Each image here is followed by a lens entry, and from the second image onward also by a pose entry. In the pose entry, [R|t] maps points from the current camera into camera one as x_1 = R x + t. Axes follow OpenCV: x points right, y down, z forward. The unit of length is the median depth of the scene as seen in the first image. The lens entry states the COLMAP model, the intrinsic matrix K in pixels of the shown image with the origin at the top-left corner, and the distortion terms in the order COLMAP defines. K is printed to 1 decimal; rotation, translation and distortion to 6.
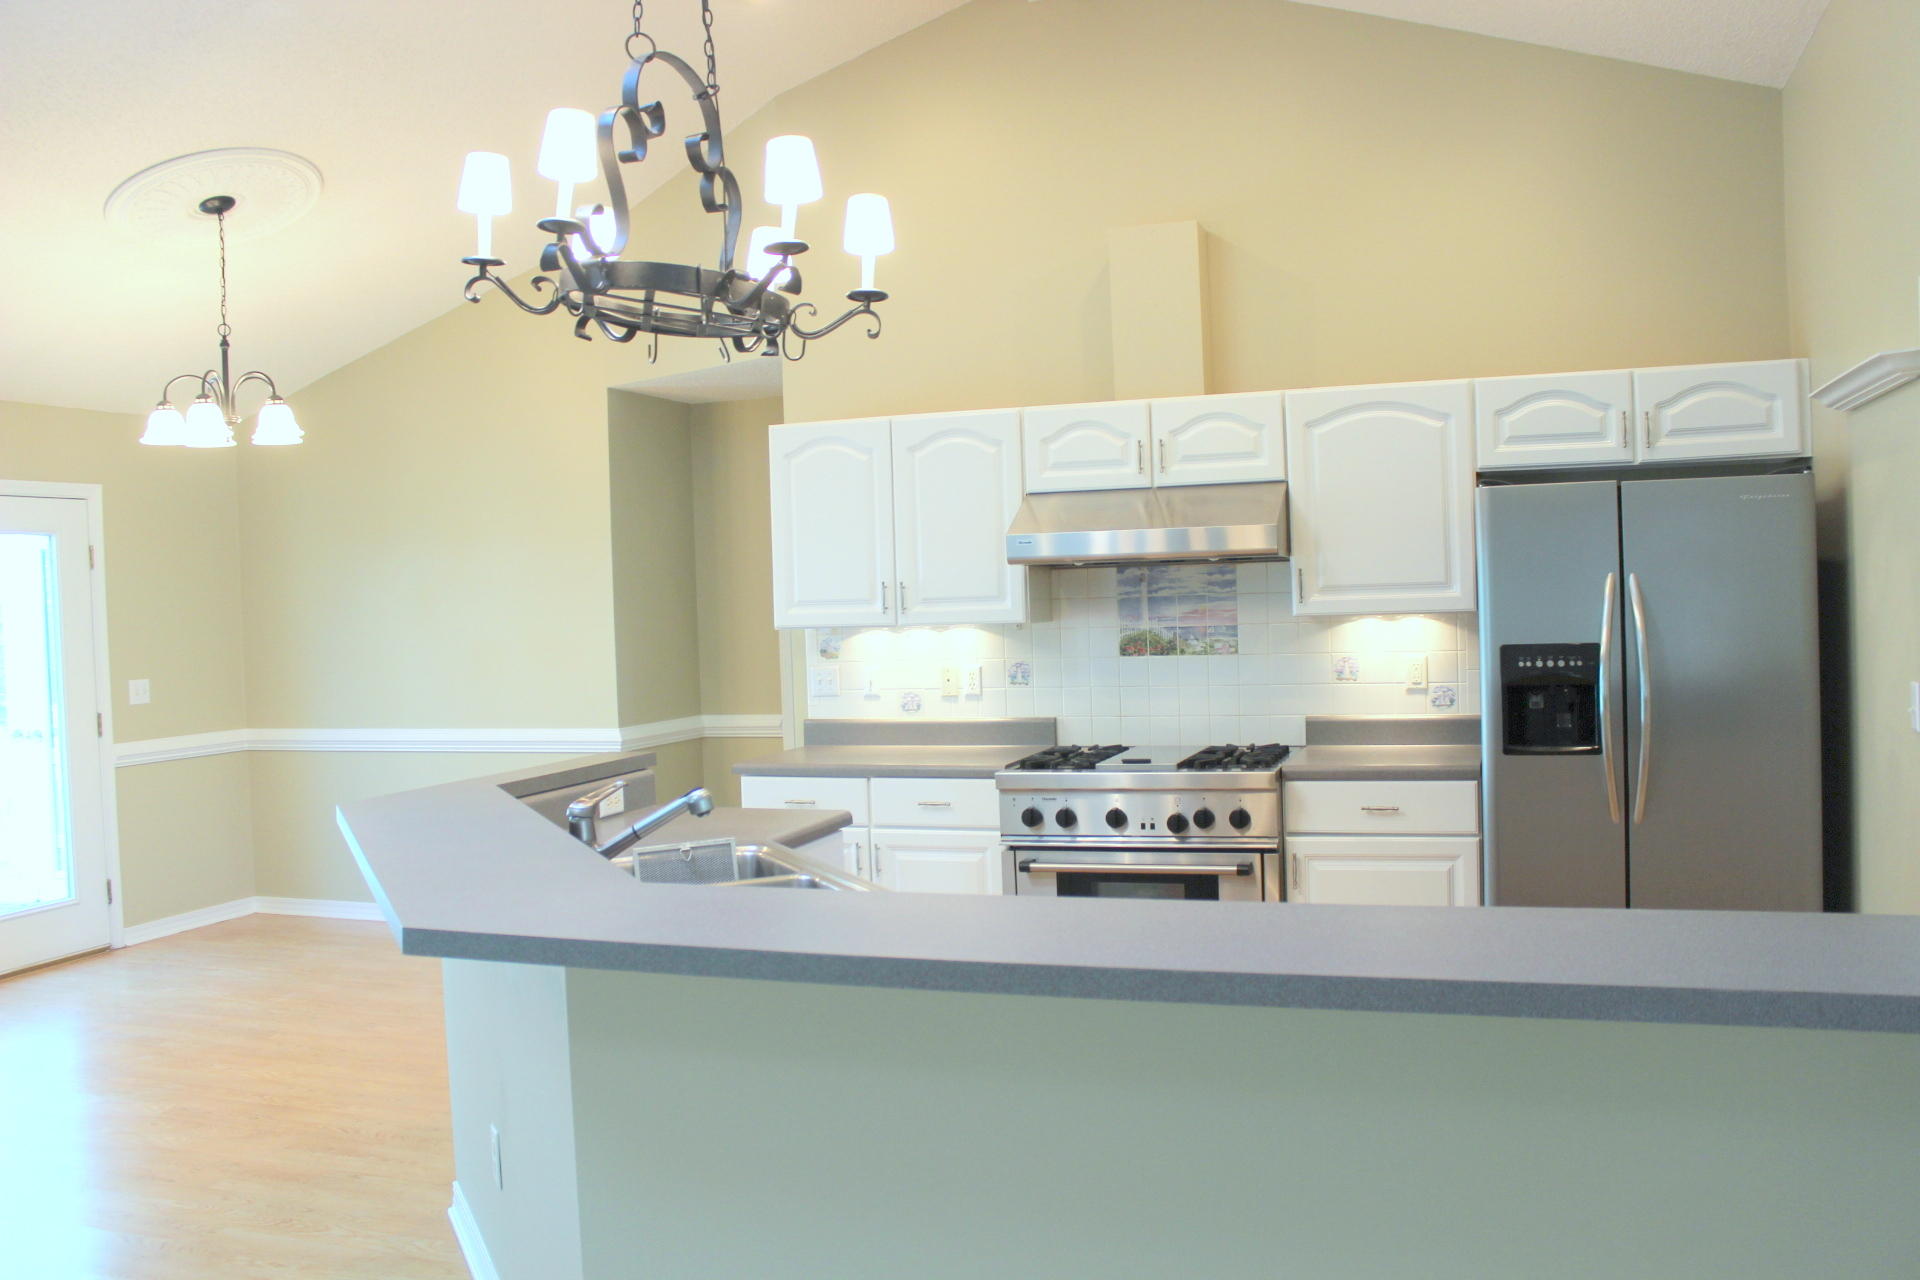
lens RADIAL K [[1614.0, 0, 961.1], [0, 1614.0, 629.3], [0, 0, 1]] dist [-0.154476, 0.134596]
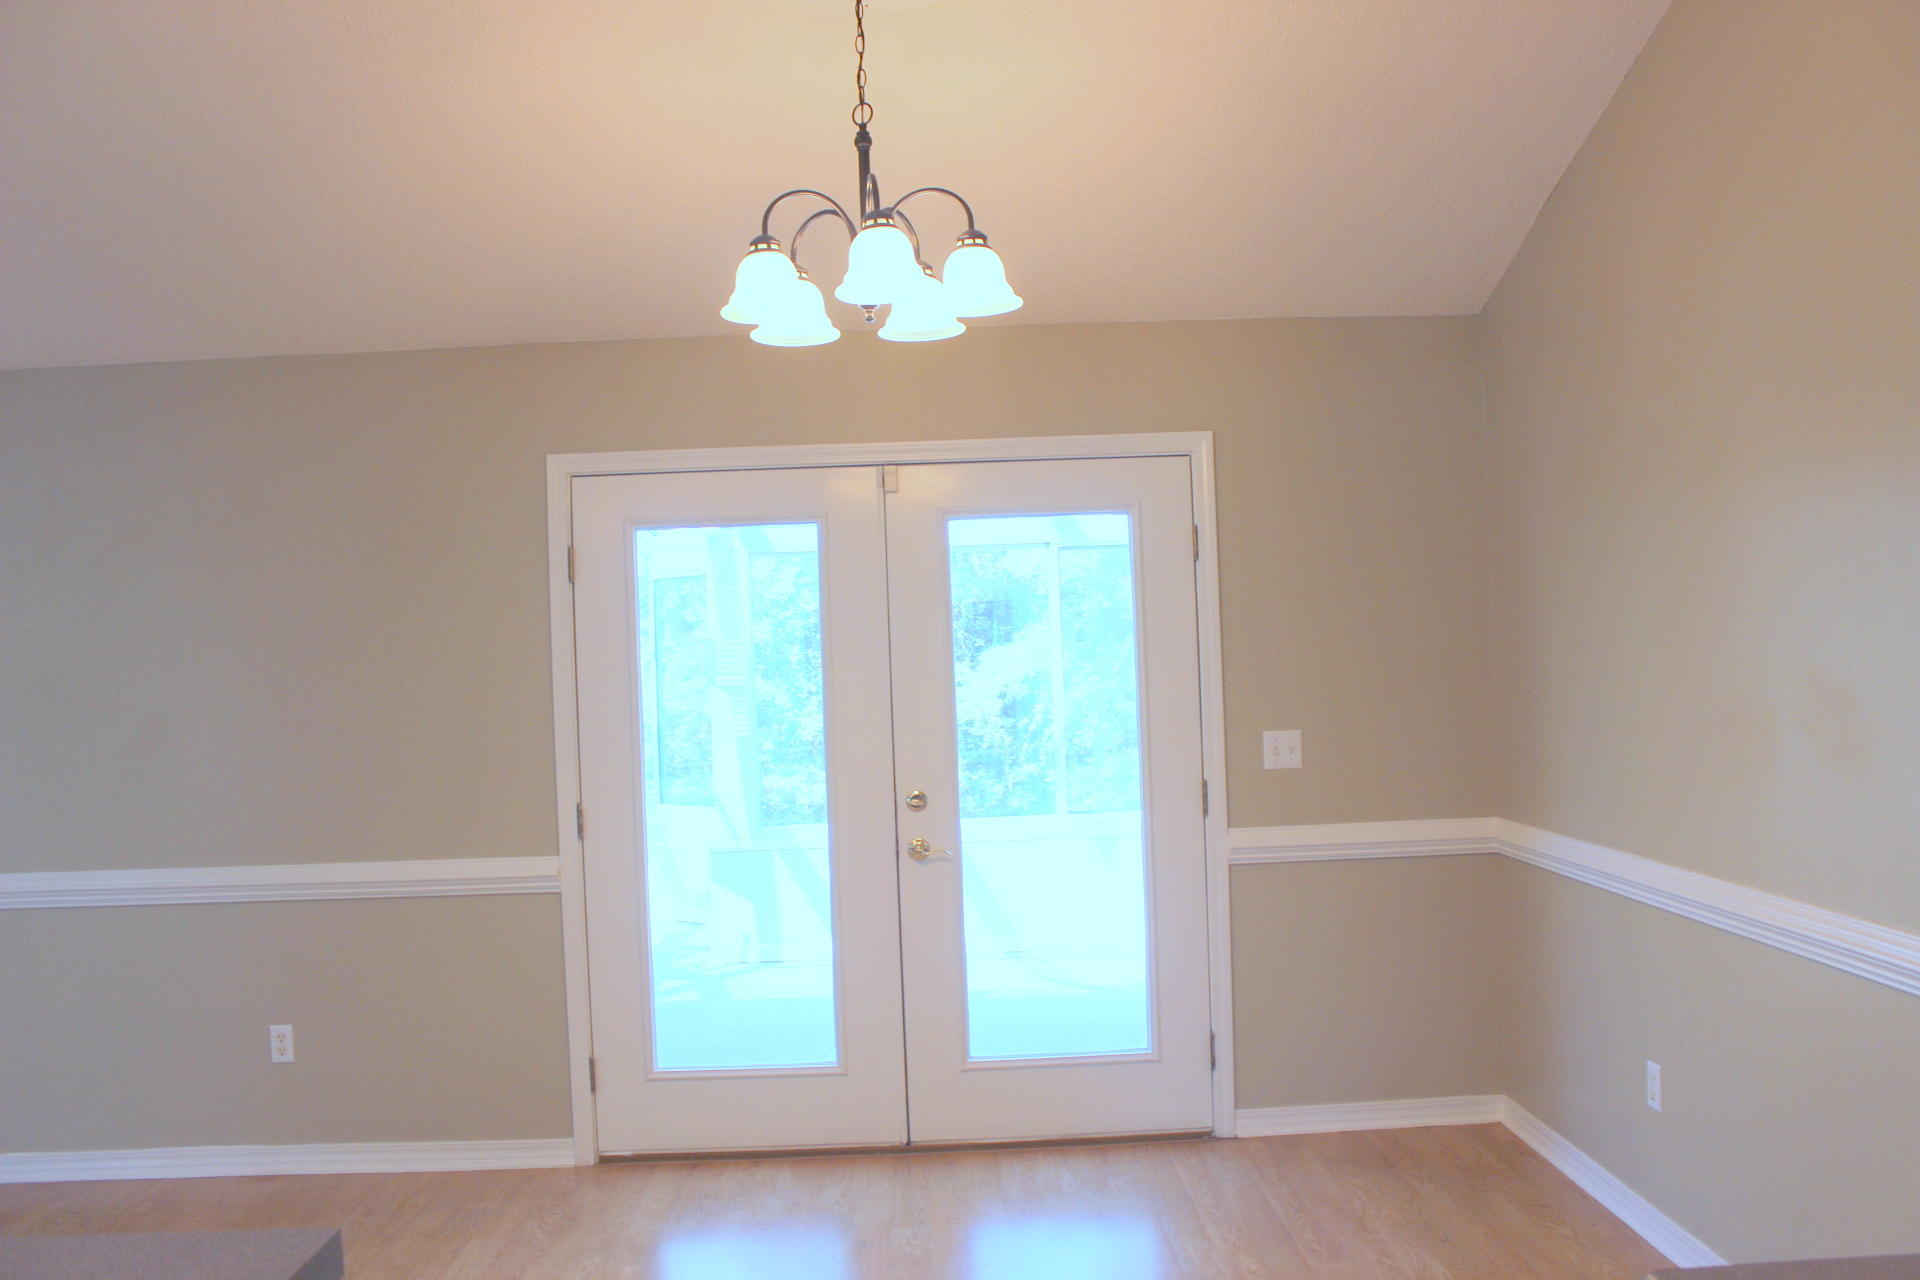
lens RADIAL K [[1614.0, 0, 948.5], [0, 1614.0, 632.0], [0, 0, 1]] dist [-0.154476, 0.134596]
pose [[0.343398, 0.009401, -0.939143, 0.055791], [-0.000910, 0.999953, 0.009677, -0.018792], [0.939190, -0.002469, 0.343390, 0.837073]]
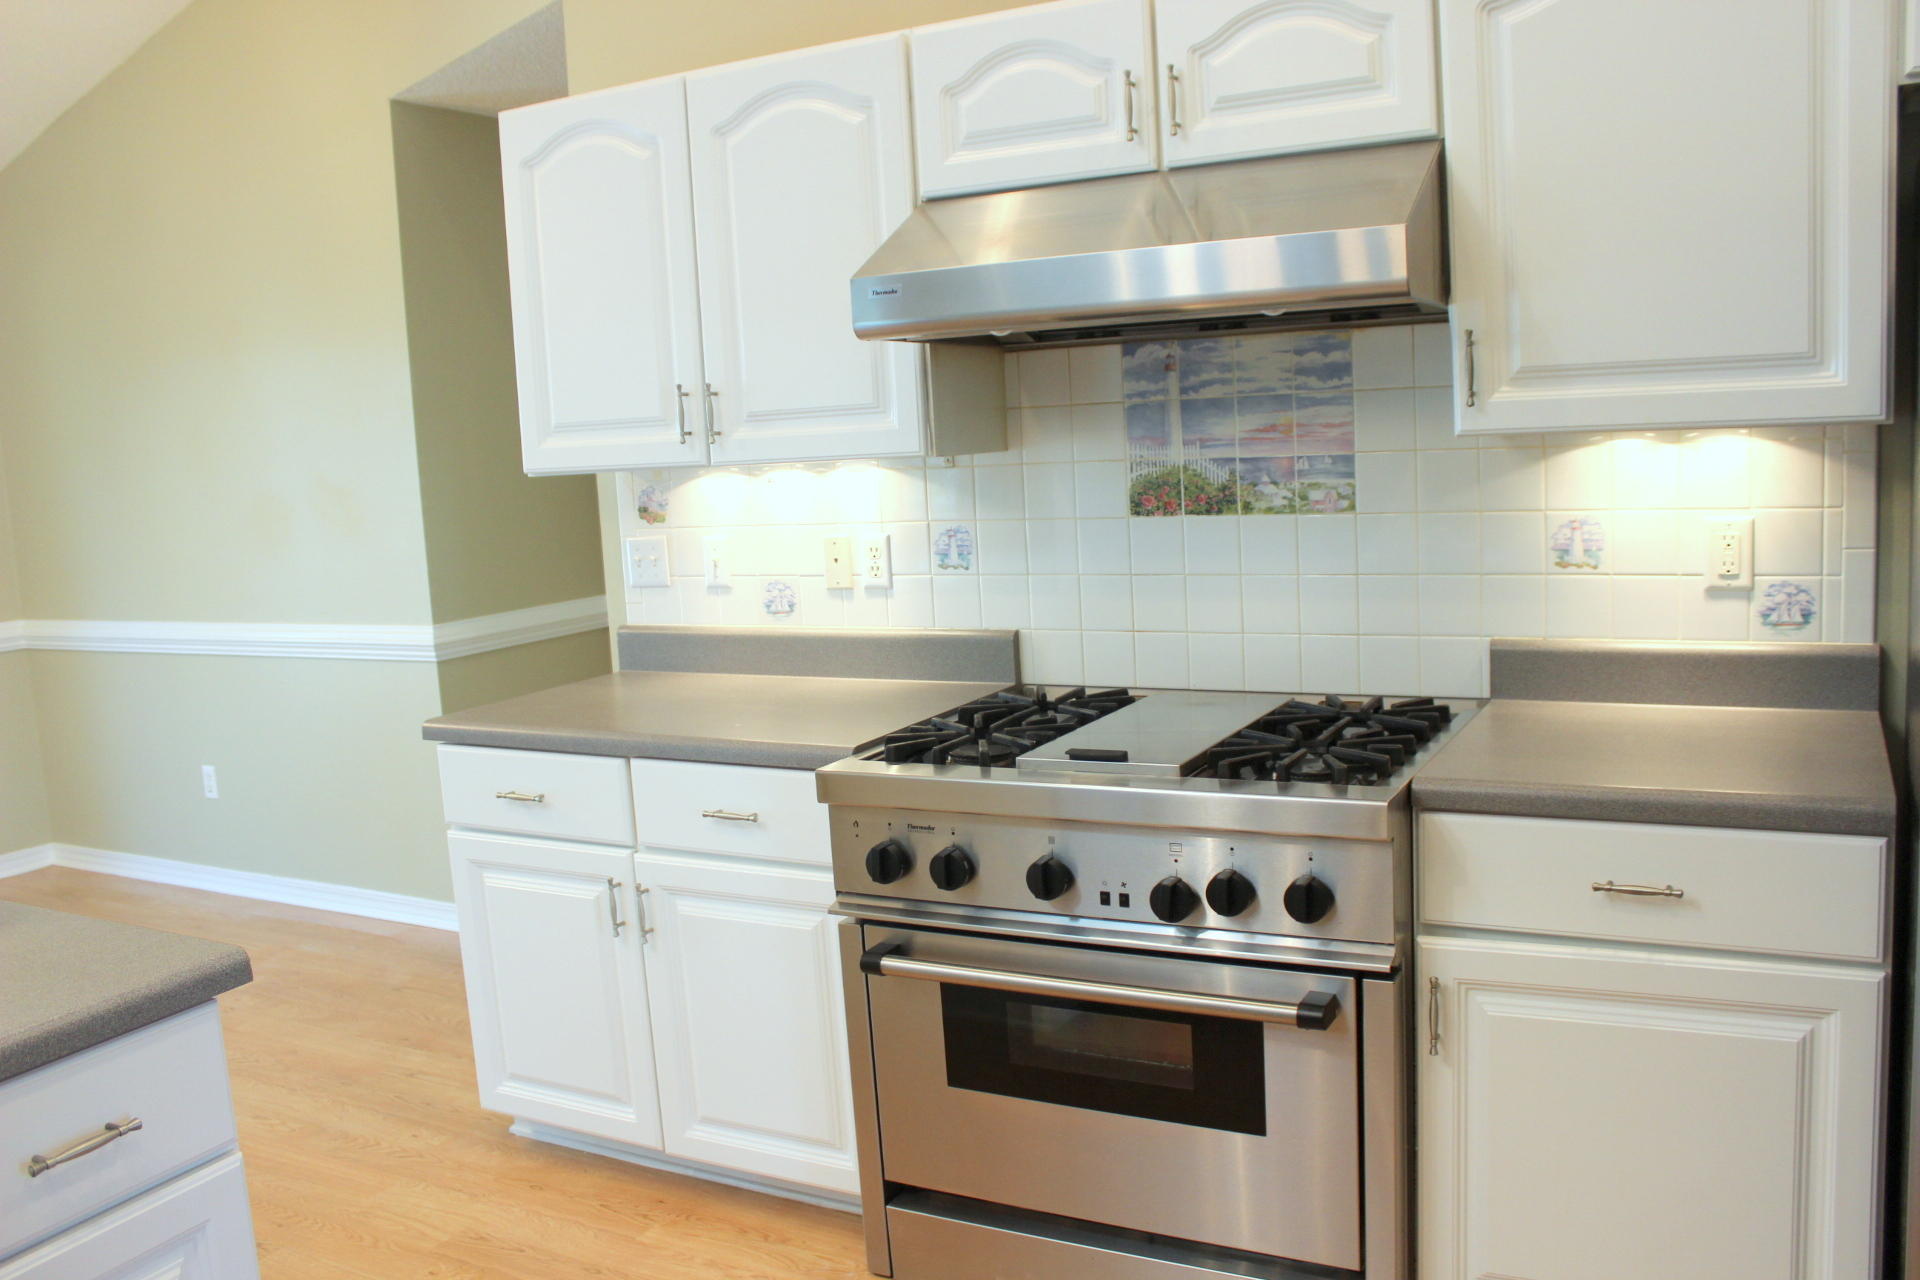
lens RADIAL K [[1614.0, 0, 958.6], [0, 1614.0, 637.8], [0, 0, 1]] dist [-0.154476, 0.134596]
pose [[0.987424, -0.000810, -0.158091, 0.131498], [0.019458, 0.993006, 0.116447, -0.006204], [0.156892, -0.118059, 0.980534, 0.498249]]
